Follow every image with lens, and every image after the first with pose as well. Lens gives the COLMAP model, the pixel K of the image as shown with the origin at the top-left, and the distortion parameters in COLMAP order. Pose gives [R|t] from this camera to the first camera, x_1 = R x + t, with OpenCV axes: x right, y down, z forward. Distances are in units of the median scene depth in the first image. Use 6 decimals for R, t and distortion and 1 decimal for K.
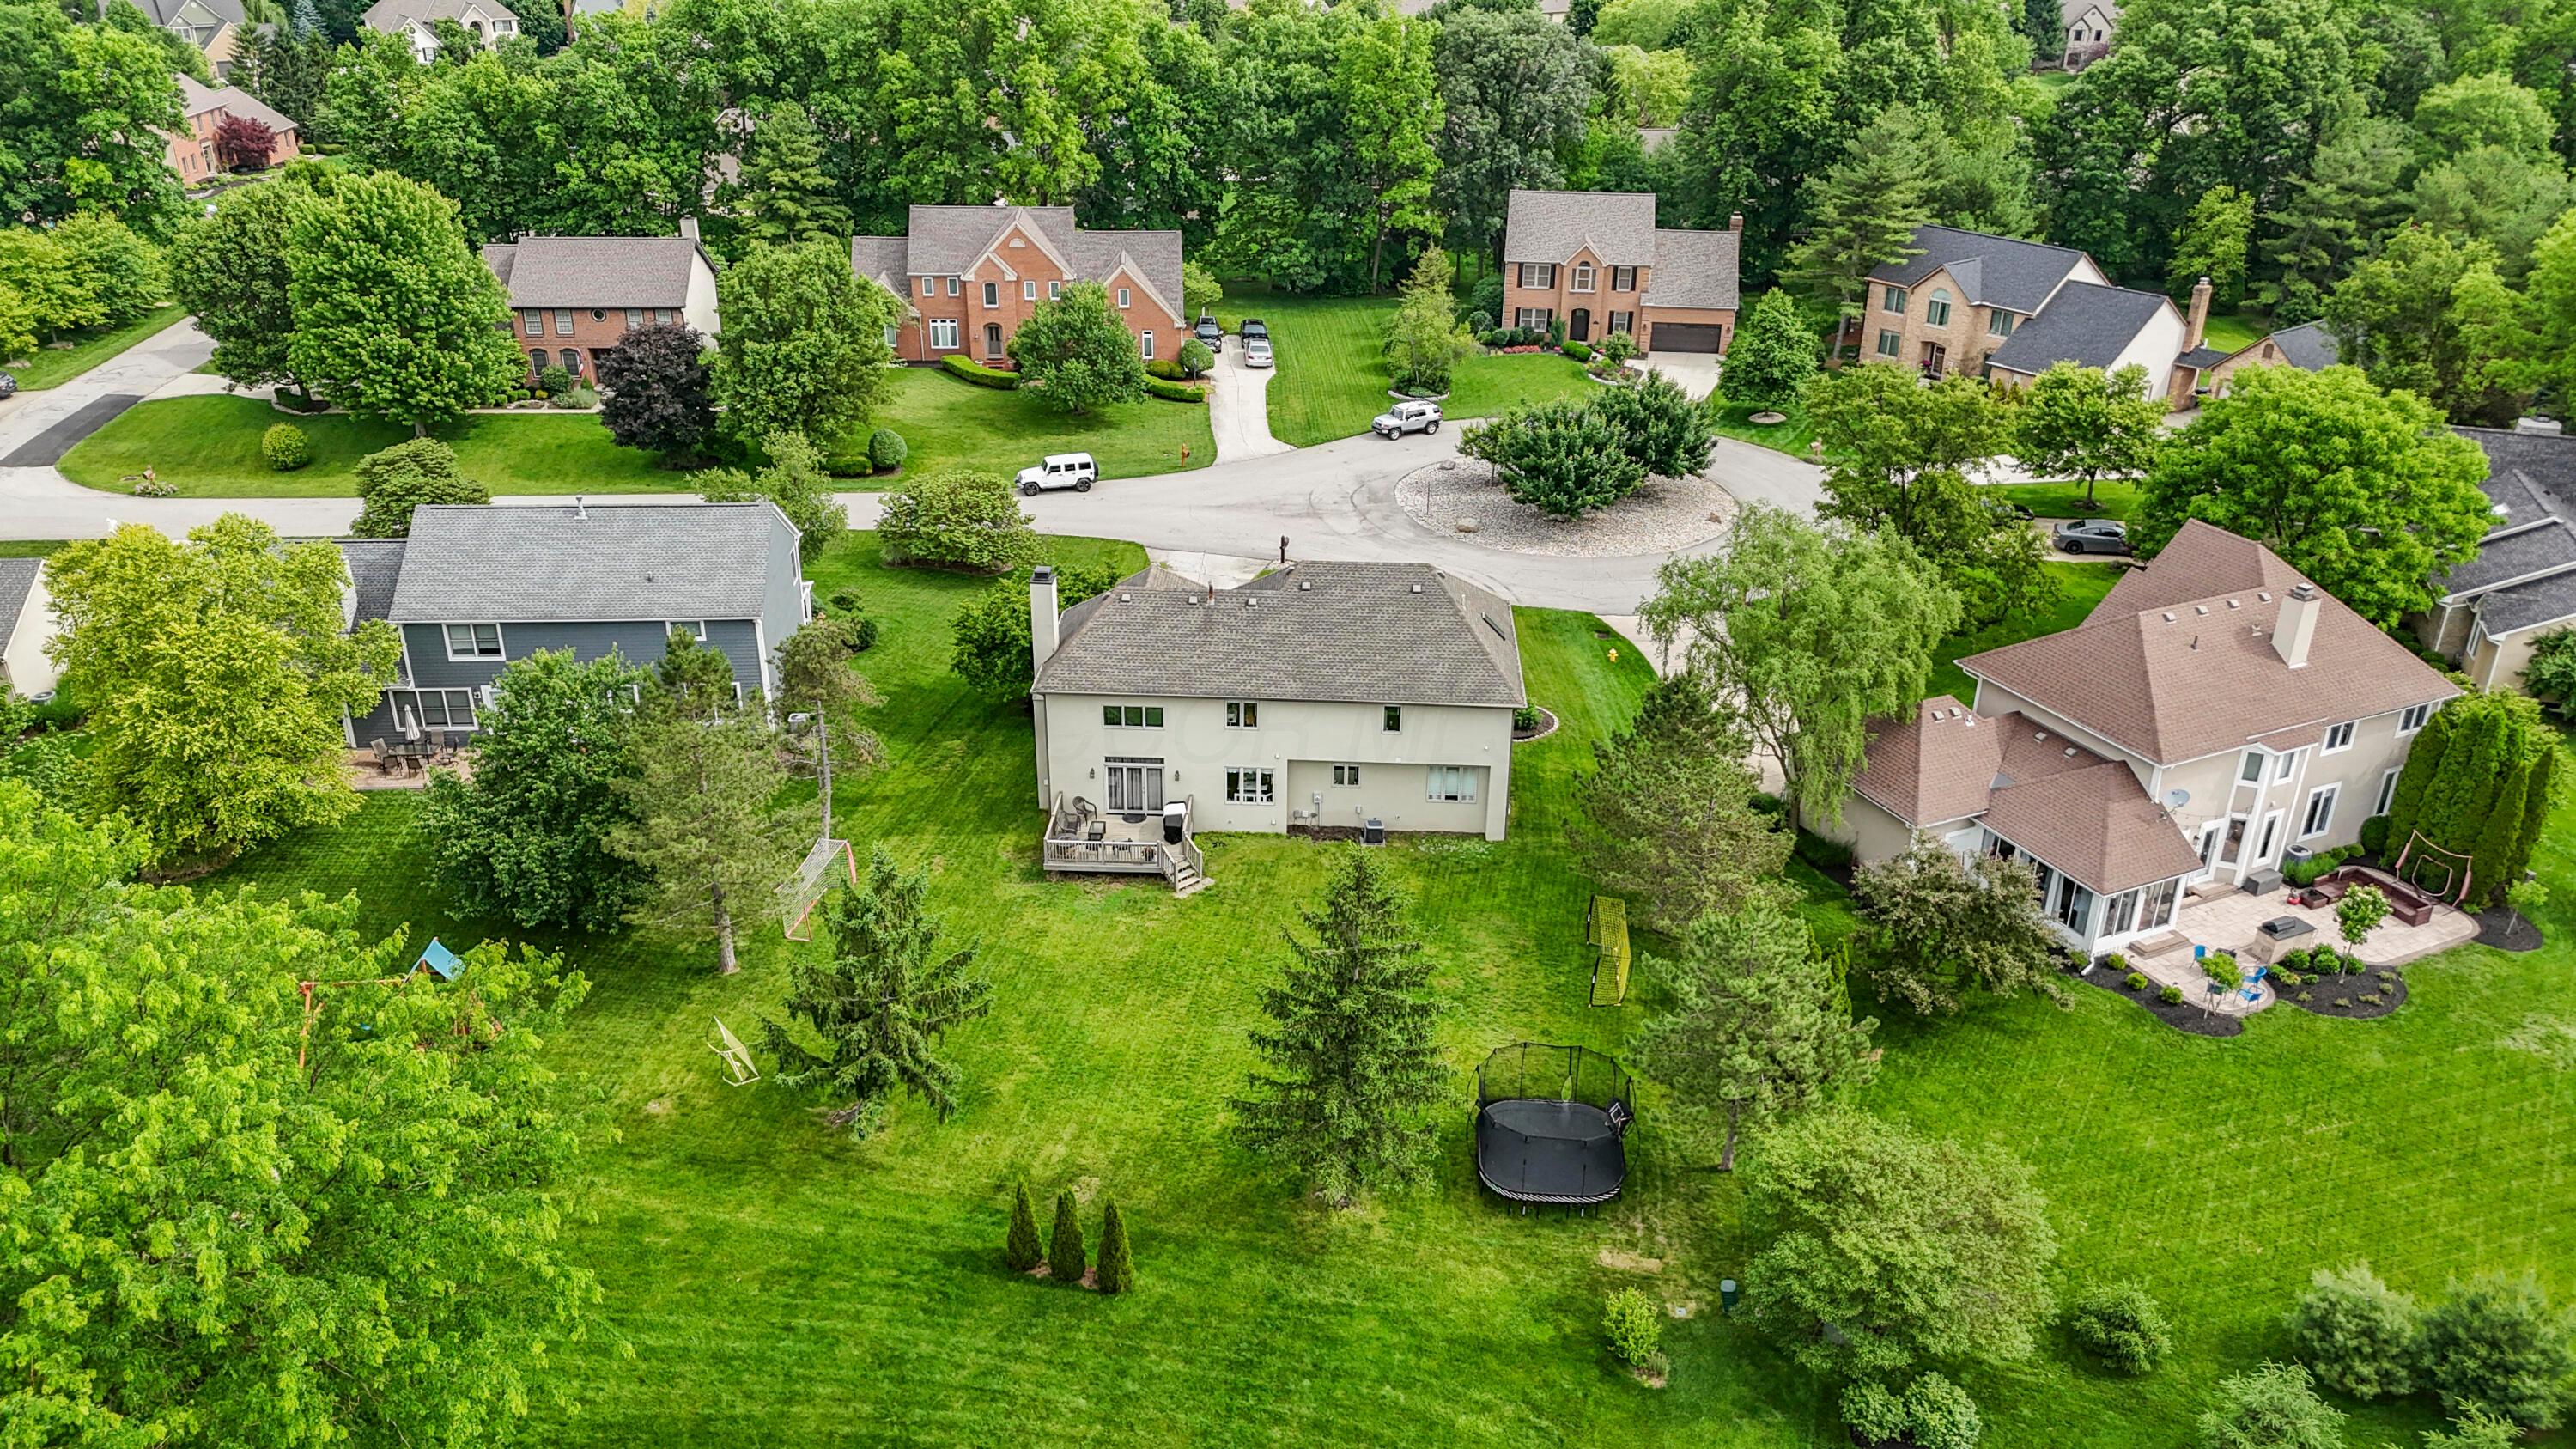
lens RADIAL K [[1899.2, 0, 1288.0], [0, 1899.2, 724.5], [0, 0, 1]] dist [0.092717, -0.105878]
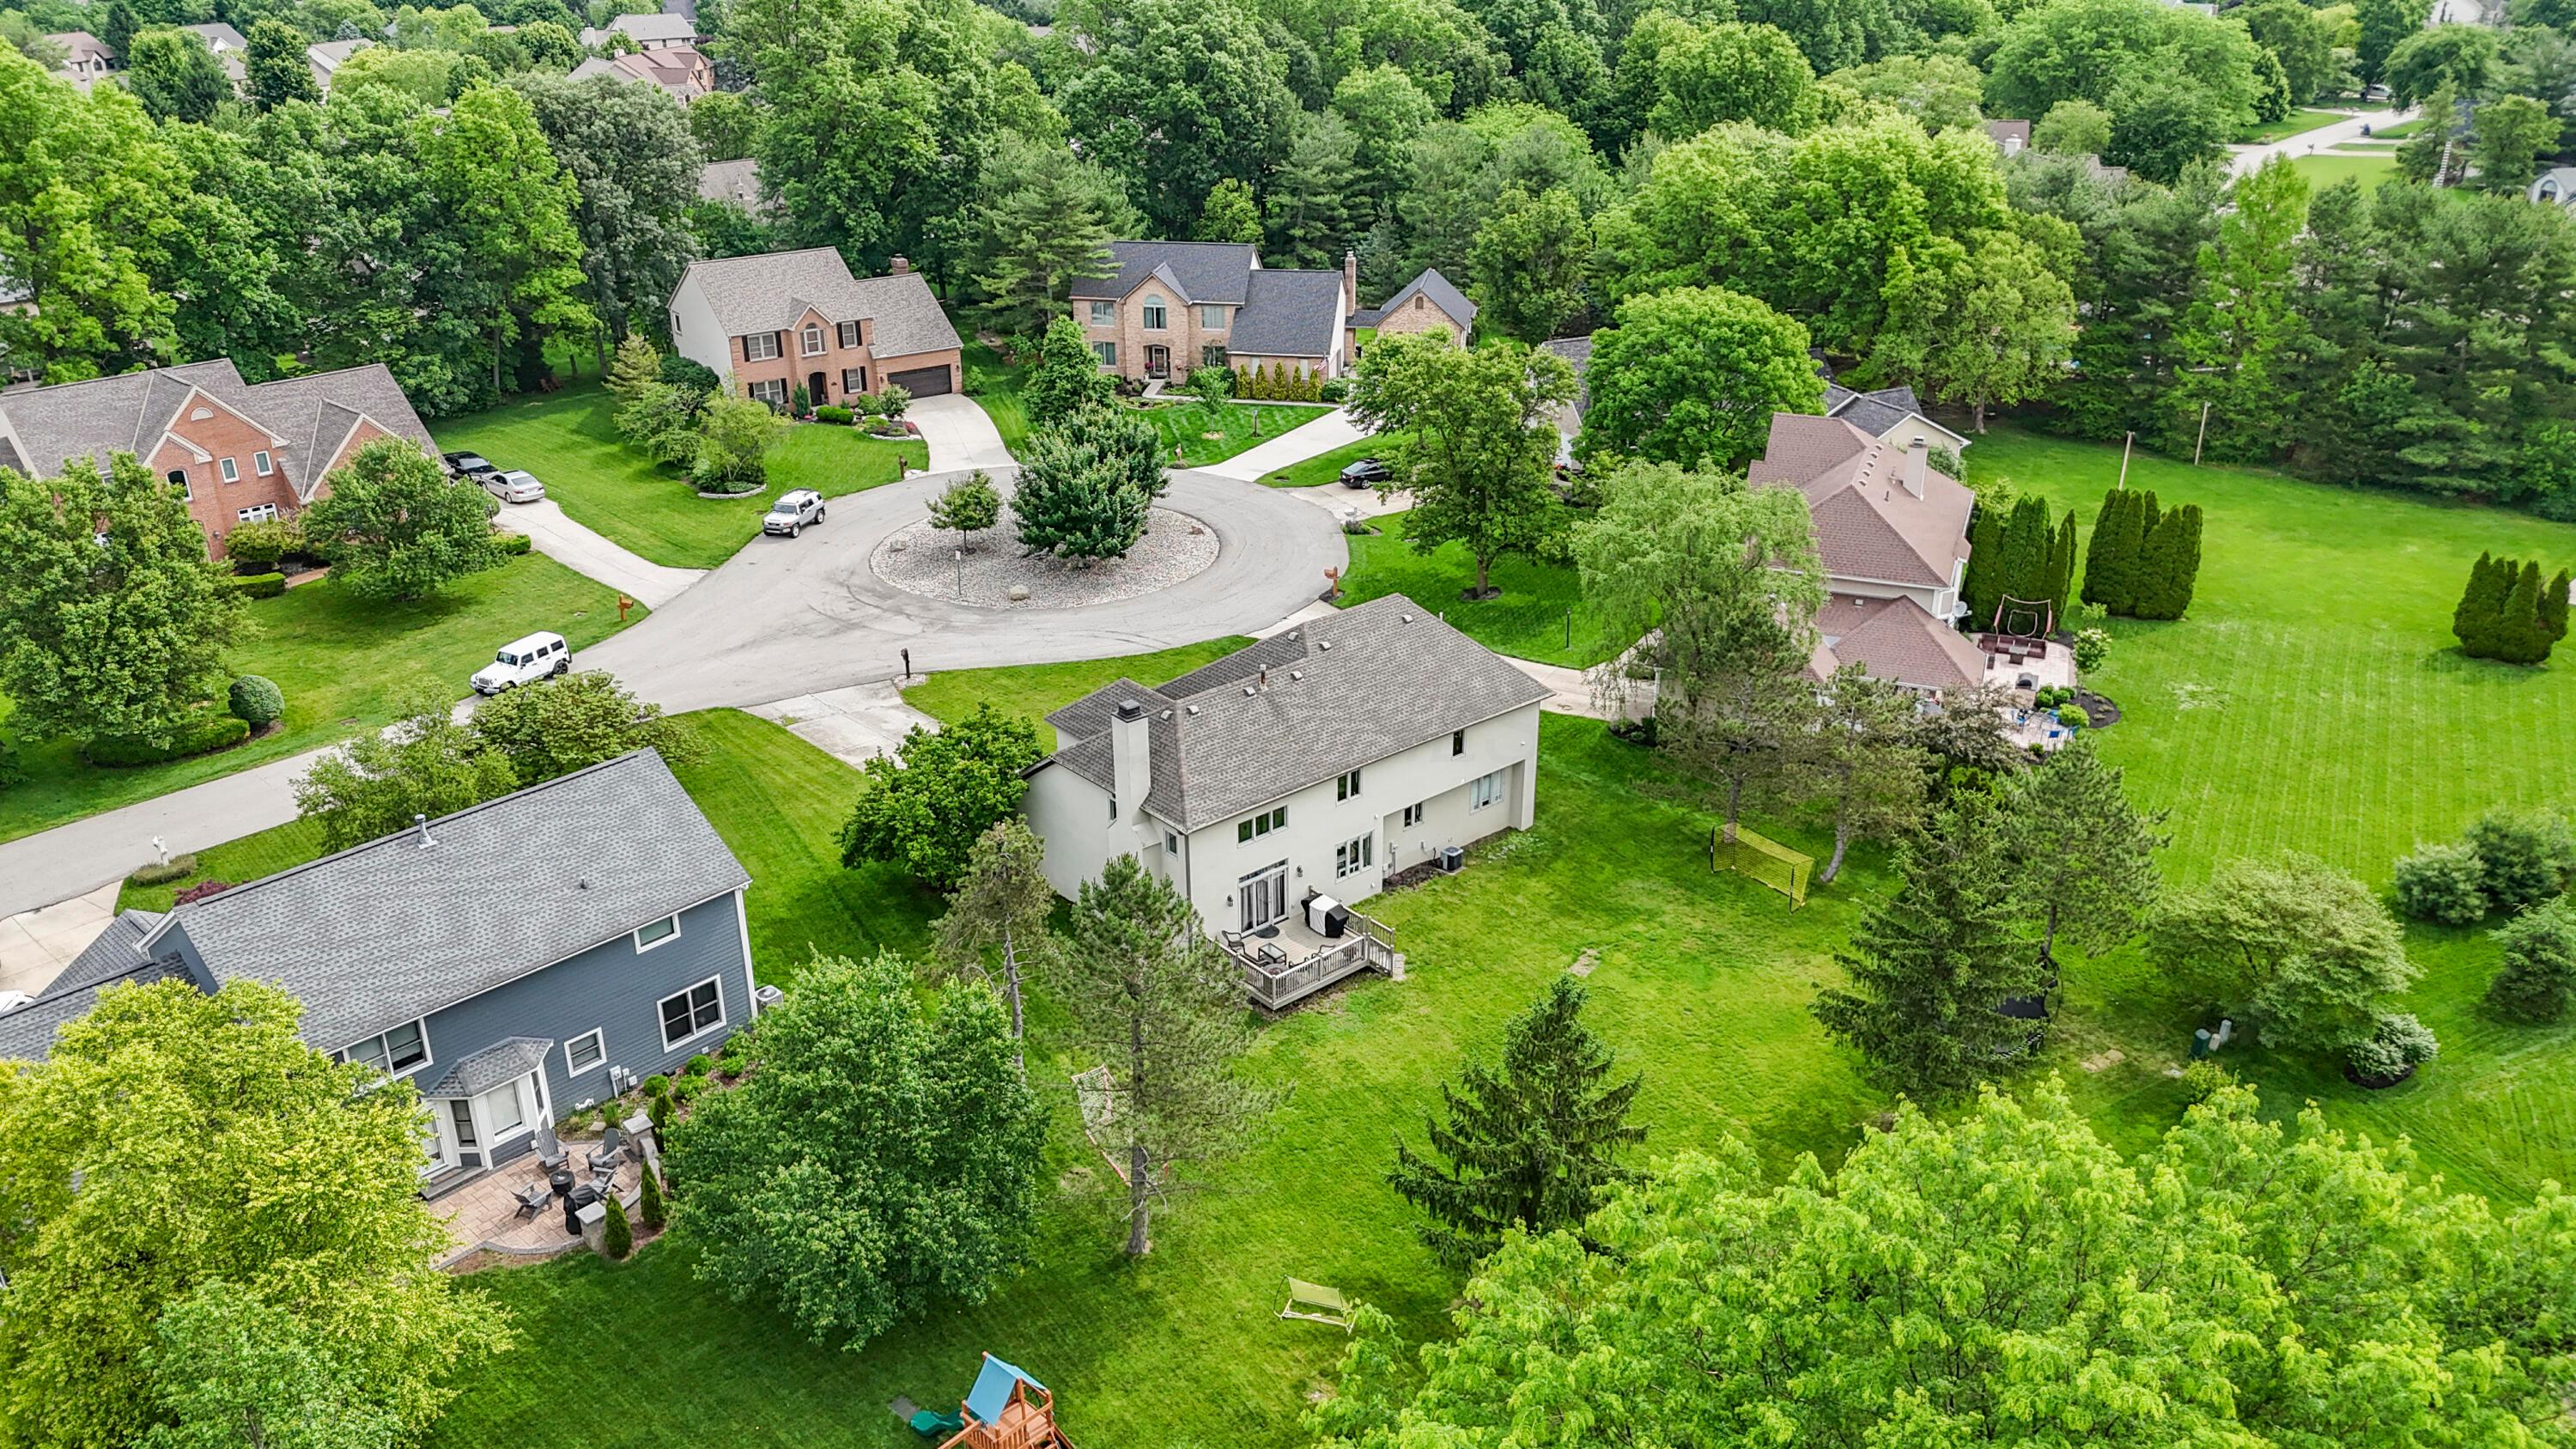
lens RADIAL K [[1899.2, 0, 1288.0], [0, 1899.2, 724.5], [0, 0, 1]] dist [0.092717, -0.105878]
pose [[0.730621, -0.292991, 0.616724, -0.363349], [0.303759, 0.948420, 0.090715, -0.075643], [-0.611493, 0.121058, 0.781935, 0.147771]]
